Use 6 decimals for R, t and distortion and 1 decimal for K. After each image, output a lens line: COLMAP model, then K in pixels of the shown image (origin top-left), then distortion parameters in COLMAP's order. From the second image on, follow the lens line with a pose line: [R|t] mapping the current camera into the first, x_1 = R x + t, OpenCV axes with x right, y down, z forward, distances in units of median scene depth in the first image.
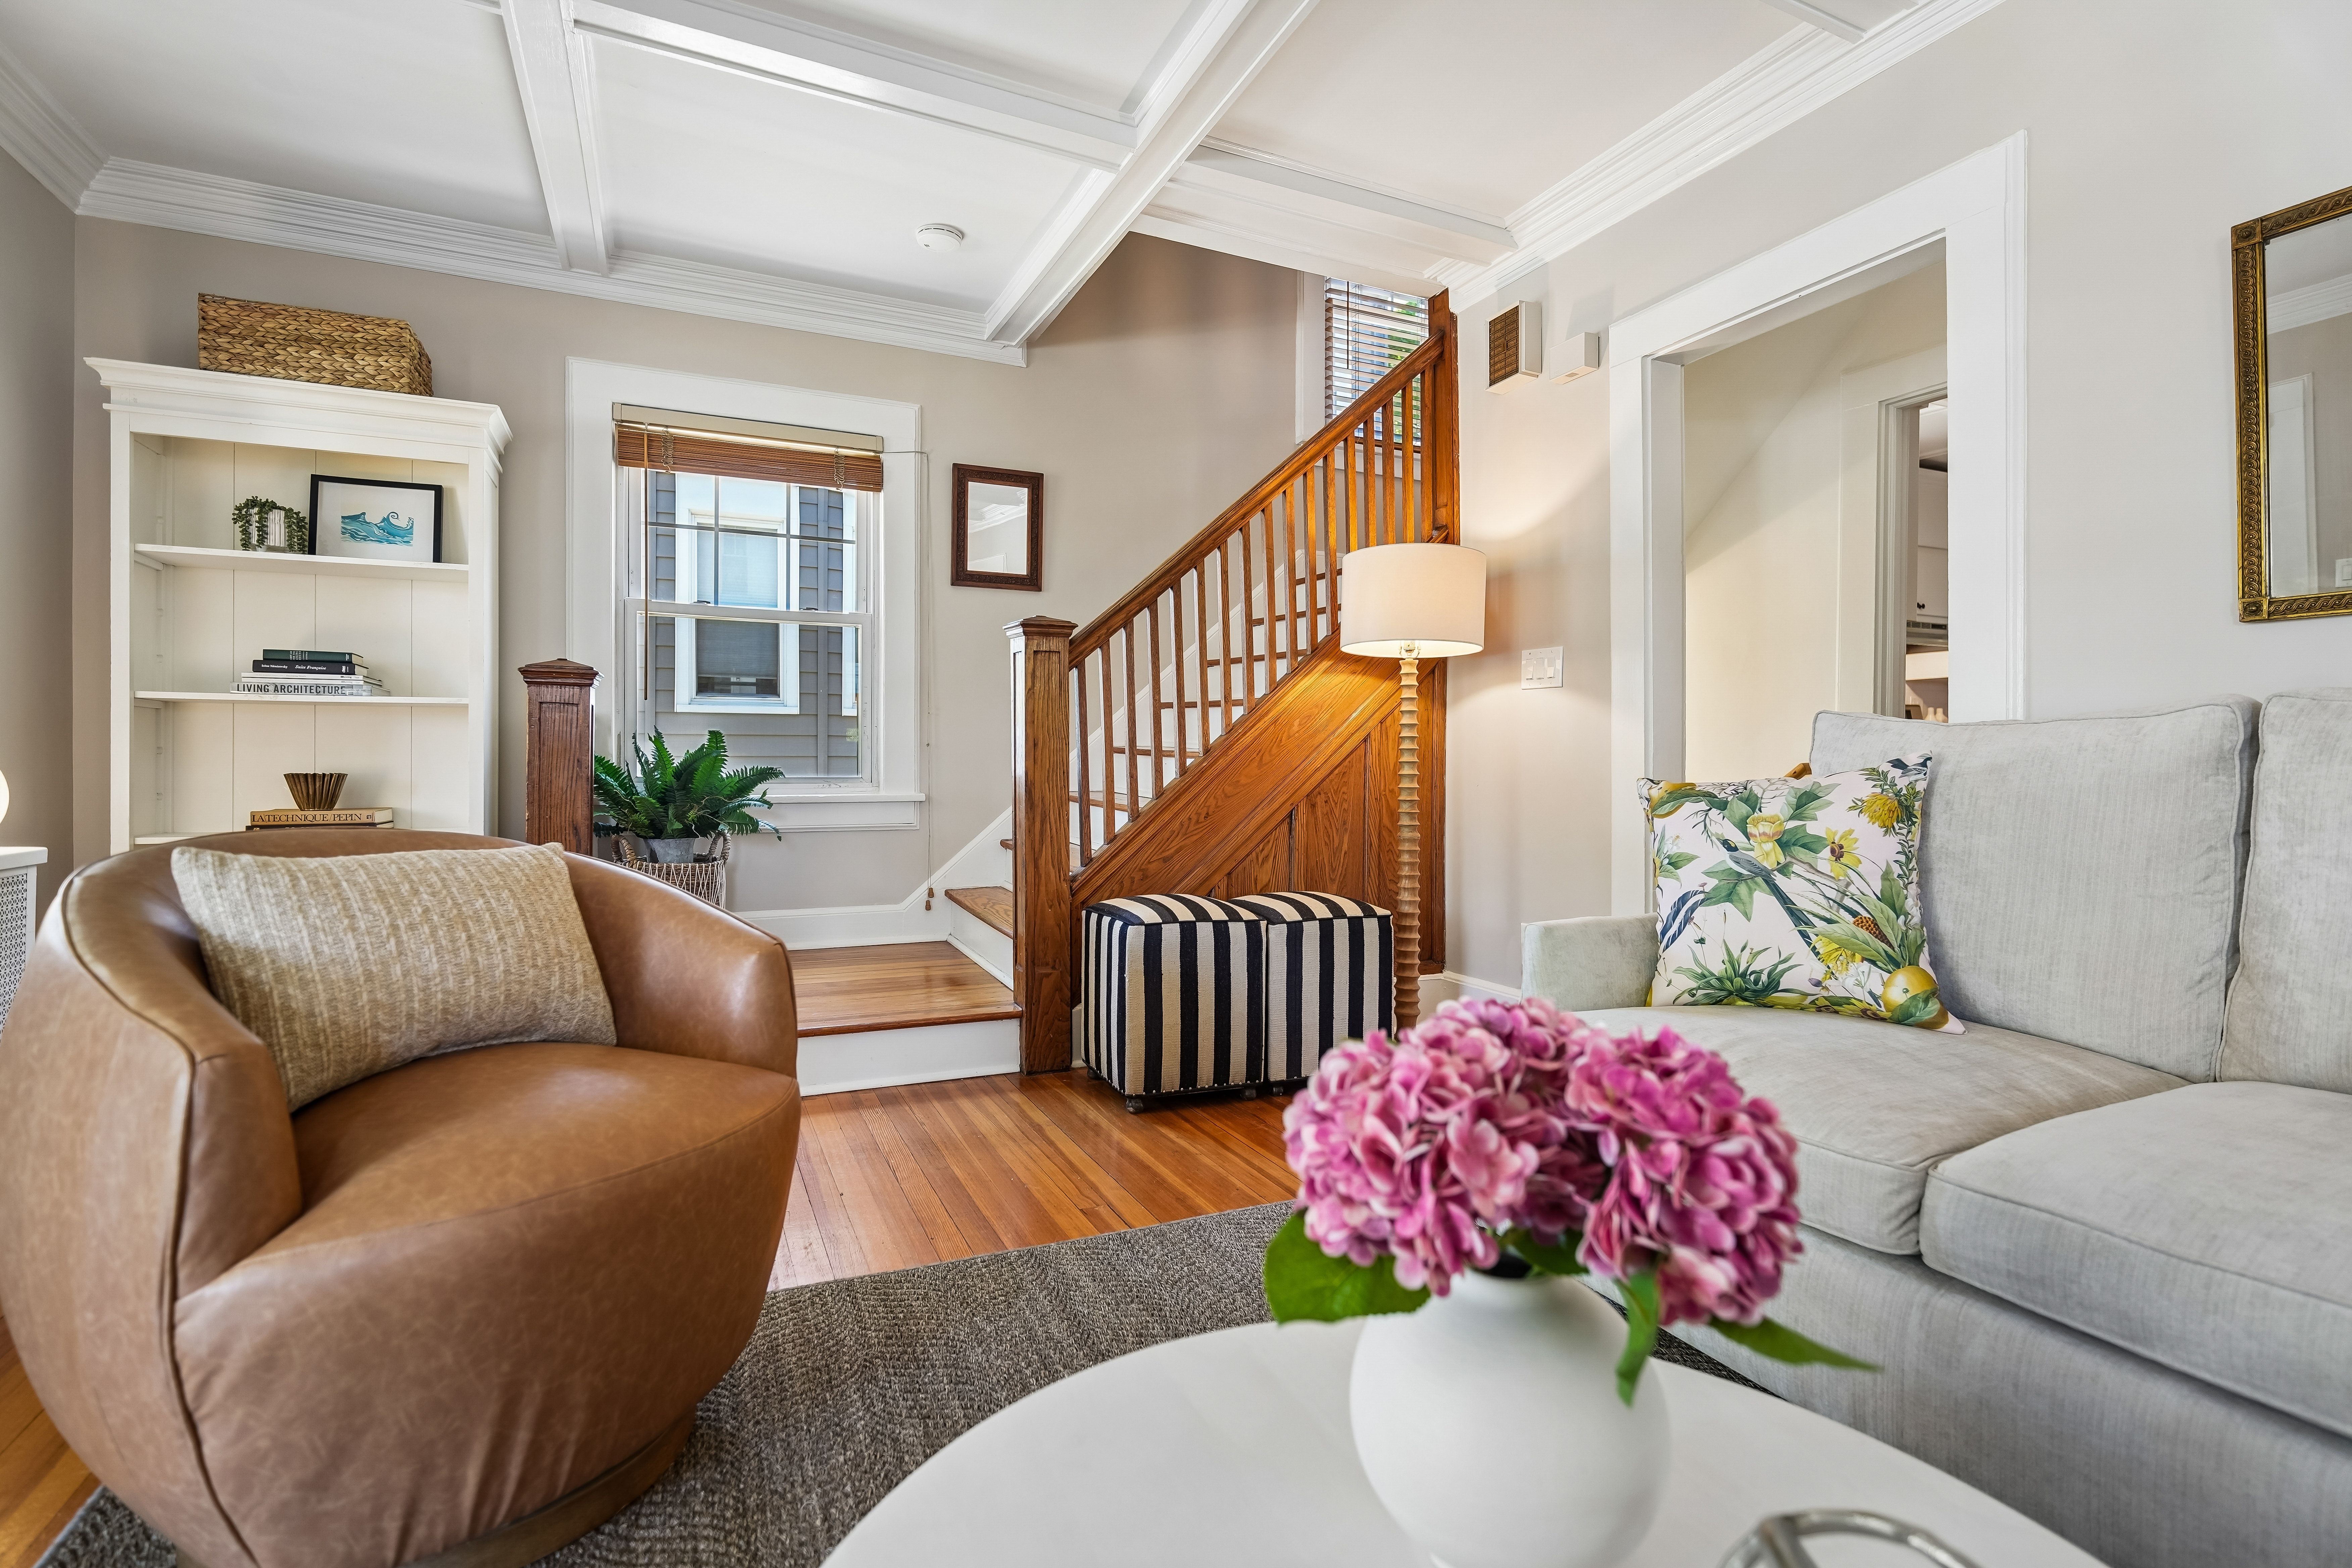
lens RADIAL K [[1099.7, 0, 1175.5], [0, 1099.7, 752.7], [0, 0, 1]] dist [0.000284, -0.004126]
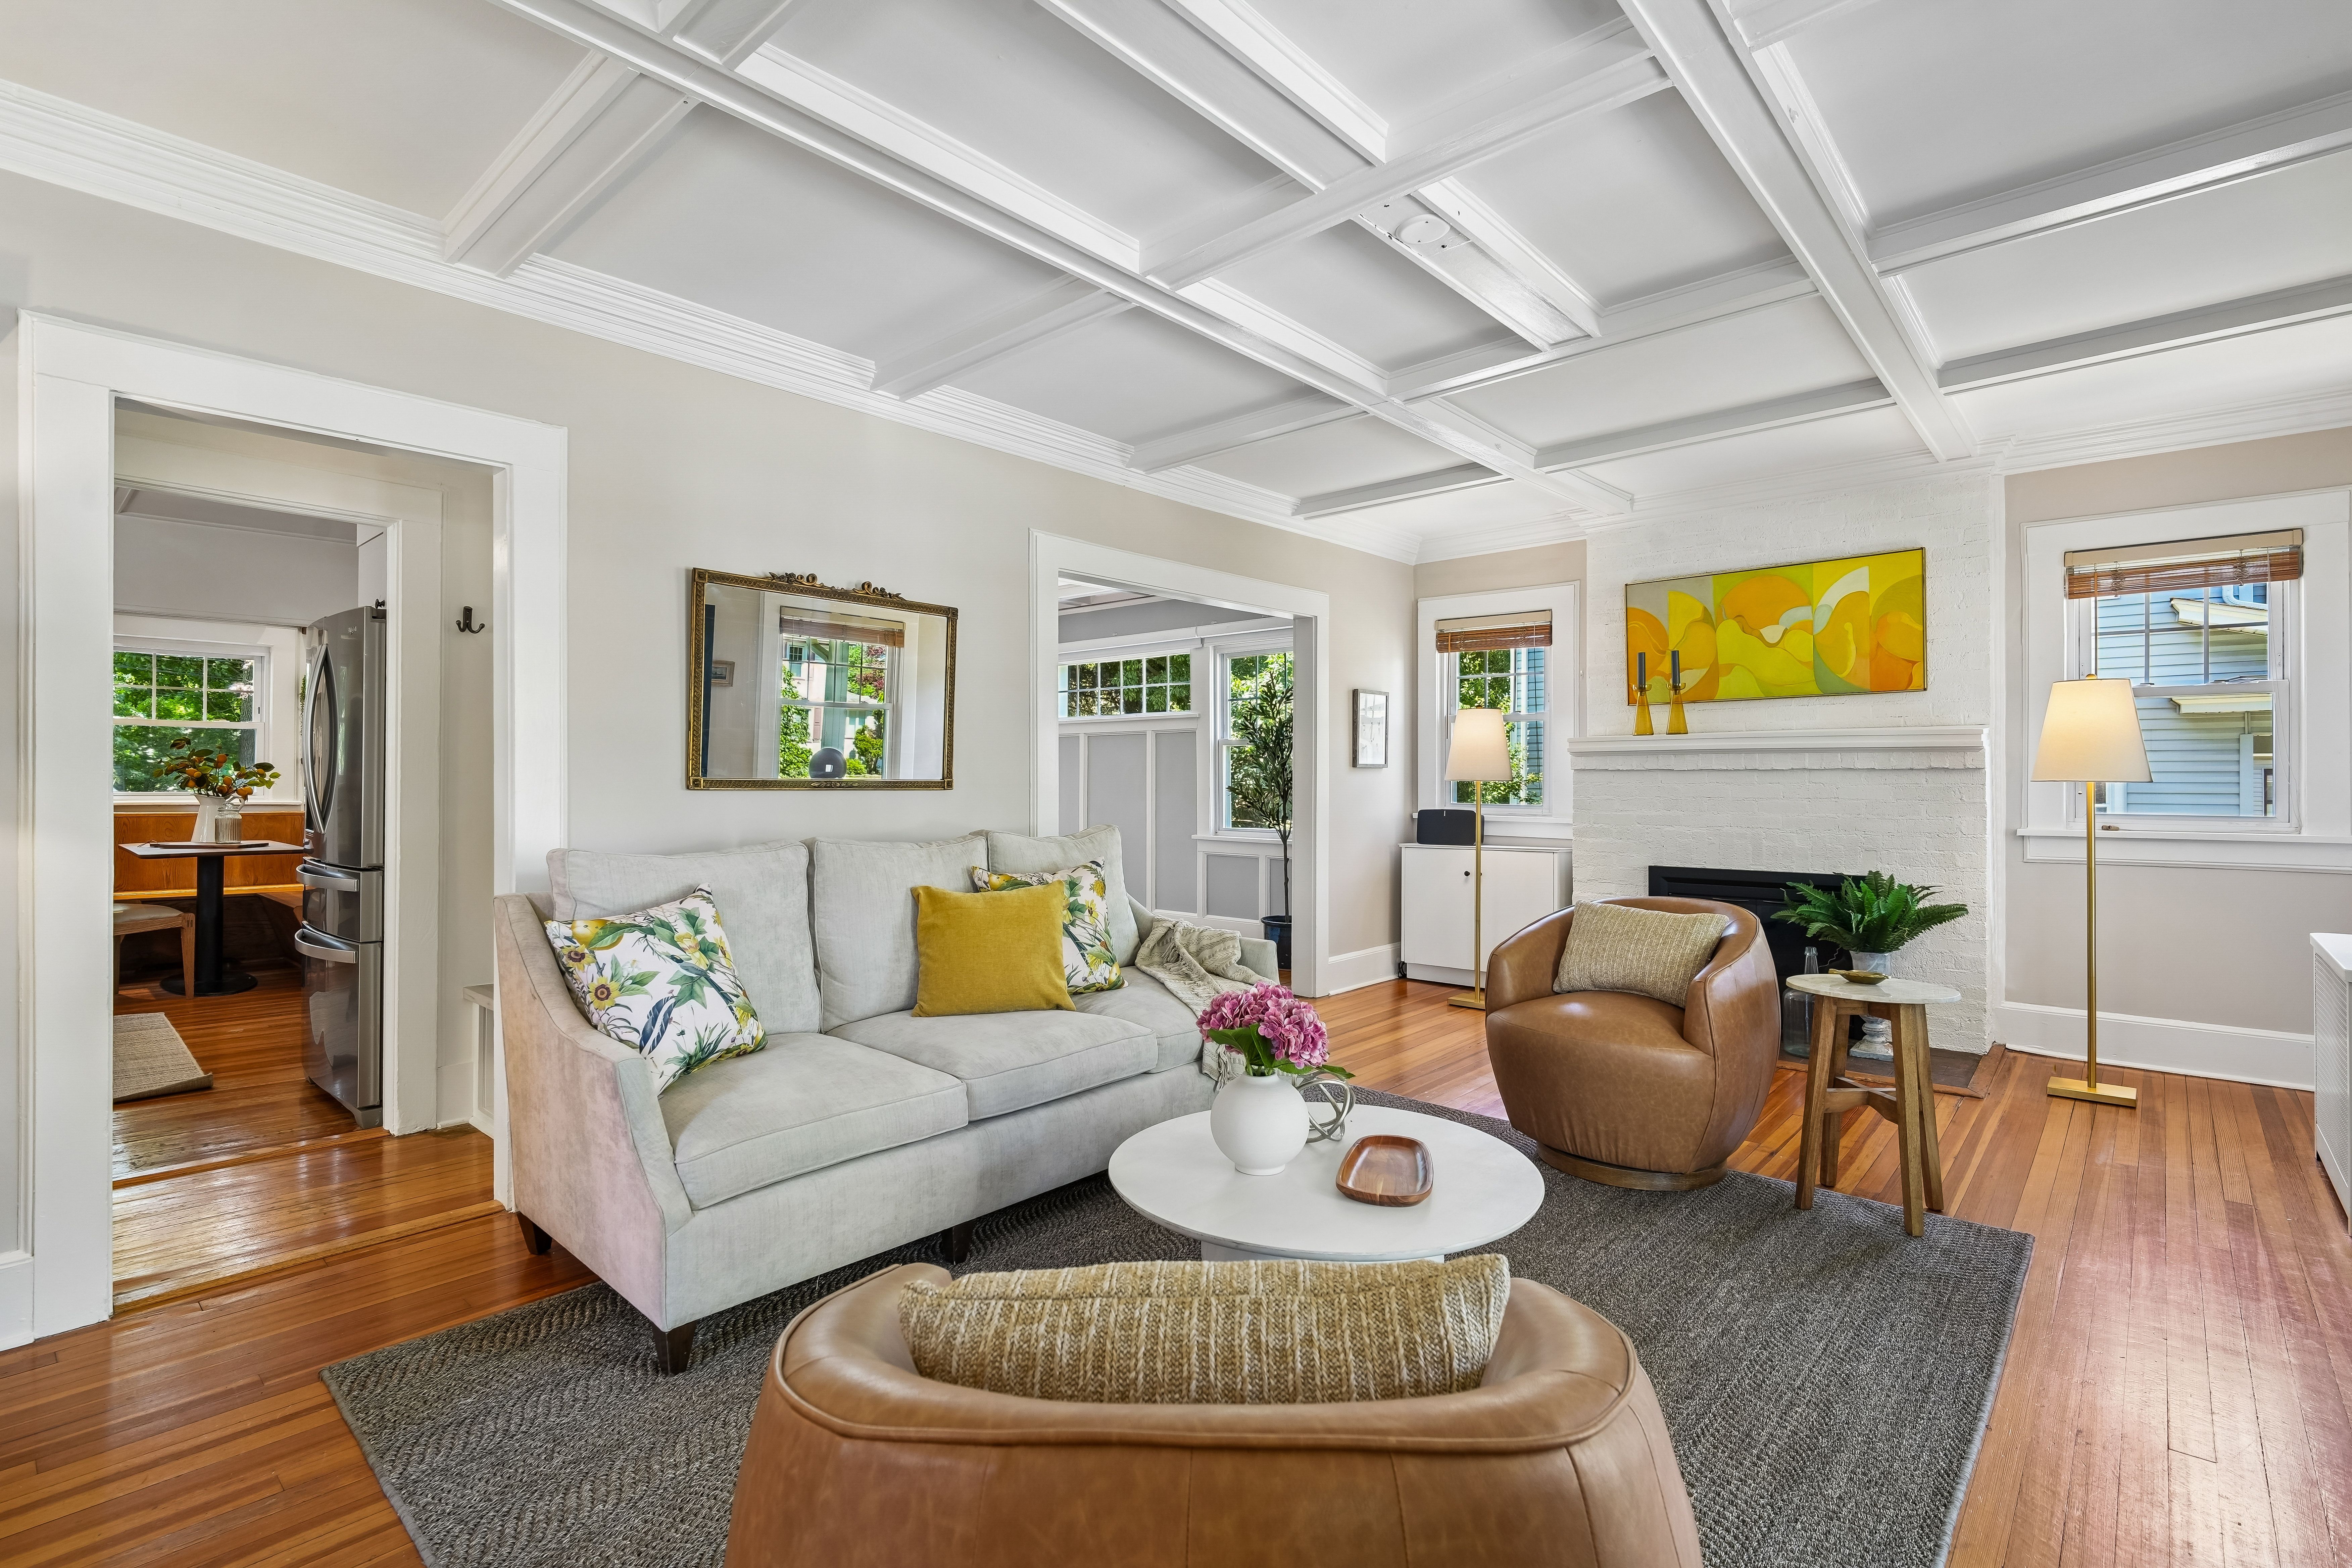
lens RADIAL K [[1099.7, 0, 1188.7], [0, 1099.7, 779.2], [0, 0, 1]] dist [0.000284, -0.004126]
pose [[-0.399106, 0.002886, 0.916900, -0.978969], [-0.011197, 0.999905, -0.008021, -0.131670], [-0.916836, -0.013467, -0.399036, 0.960561]]
